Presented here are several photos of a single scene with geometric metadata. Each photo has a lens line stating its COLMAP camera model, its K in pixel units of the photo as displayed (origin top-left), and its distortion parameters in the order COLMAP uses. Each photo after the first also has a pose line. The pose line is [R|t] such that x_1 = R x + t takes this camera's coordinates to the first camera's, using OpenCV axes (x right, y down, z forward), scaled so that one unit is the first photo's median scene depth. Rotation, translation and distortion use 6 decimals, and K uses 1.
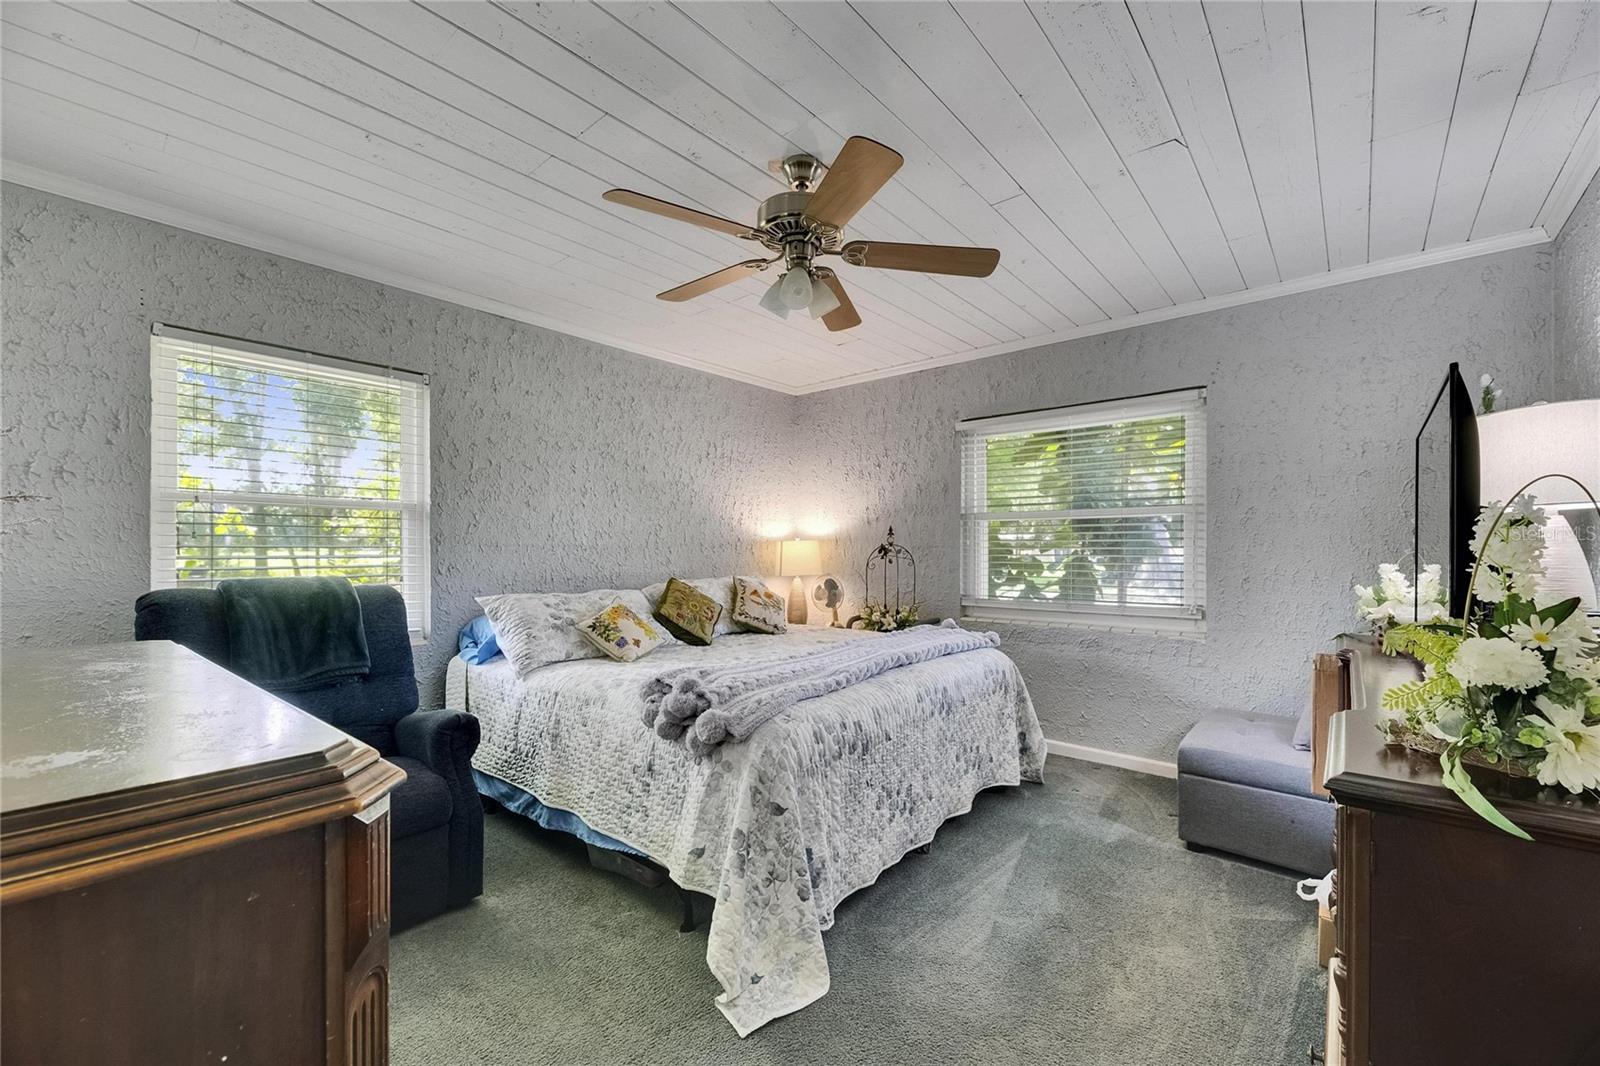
lens RADIAL K [[641.3, 0, 811.2], [0, 641.3, 544.8], [0, 0, 1]] dist [0.000303, -0.000398]
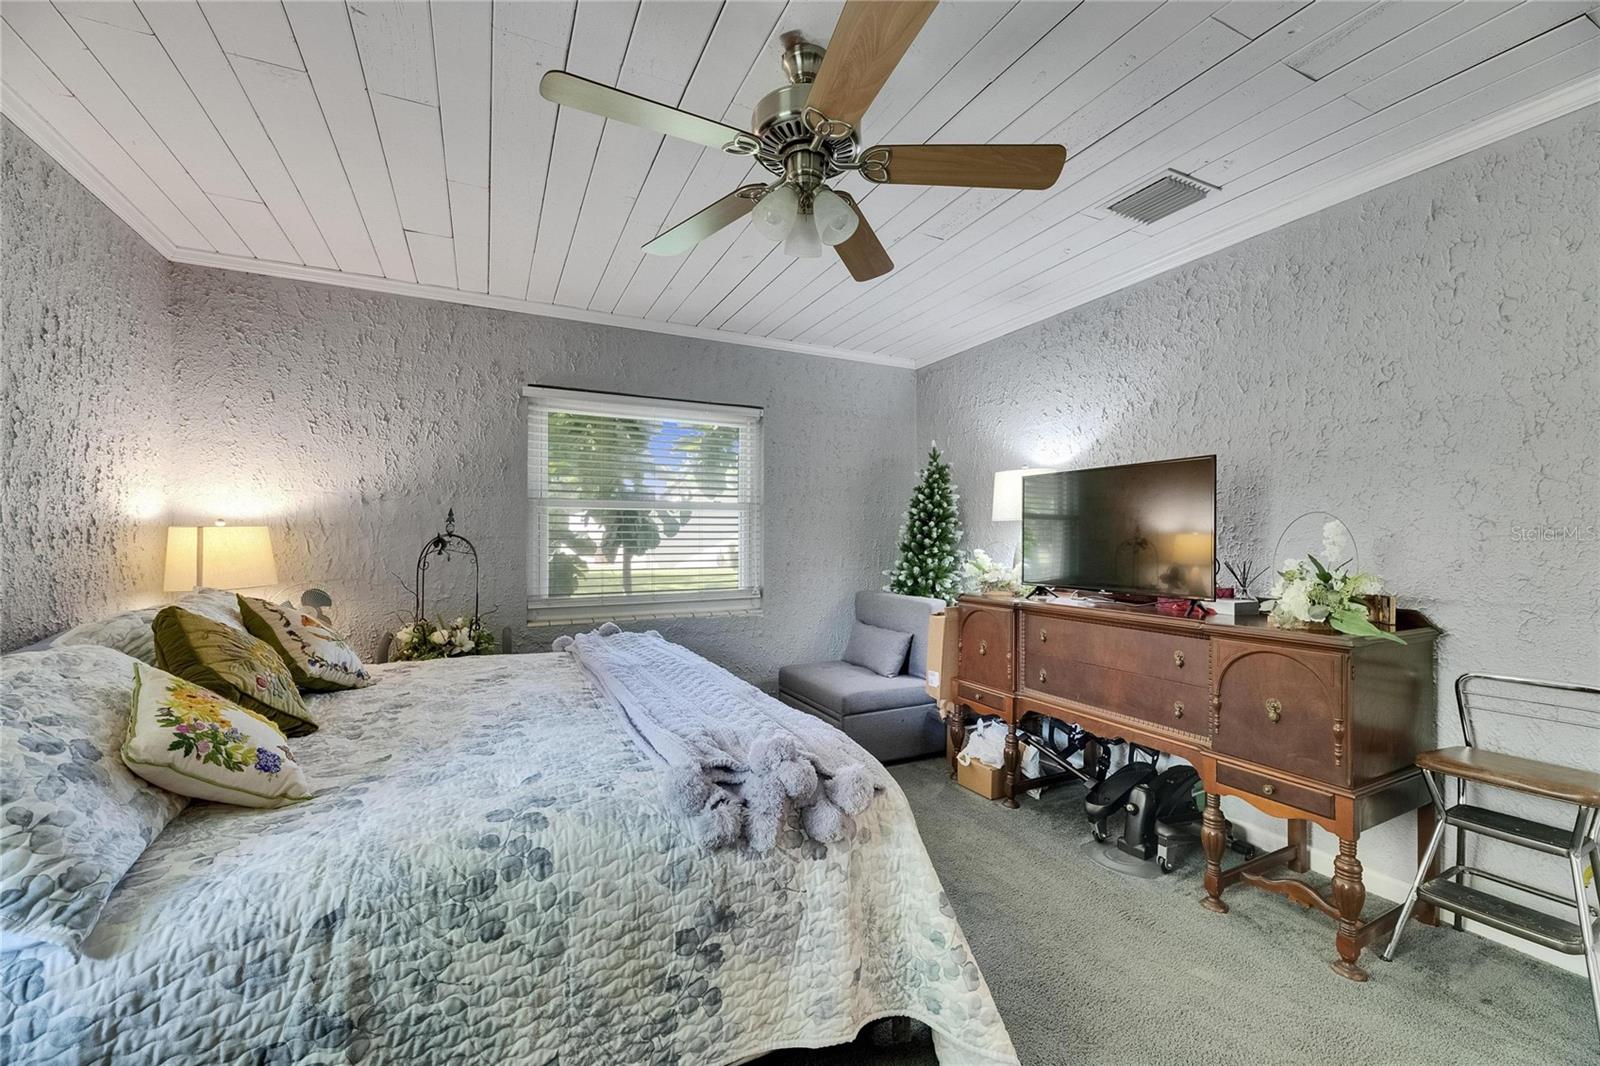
lens RADIAL K [[641.3, 0, 806.9], [0, 641.3, 534.8], [0, 0, 1]] dist [0.000303, -0.000398]
pose [[0.394607, 0.005653, 0.918833, -0.390288], [-0.004966, 0.999980, -0.004020, 0.000682], [-0.918837, -0.002977, 0.394627, 0.357676]]
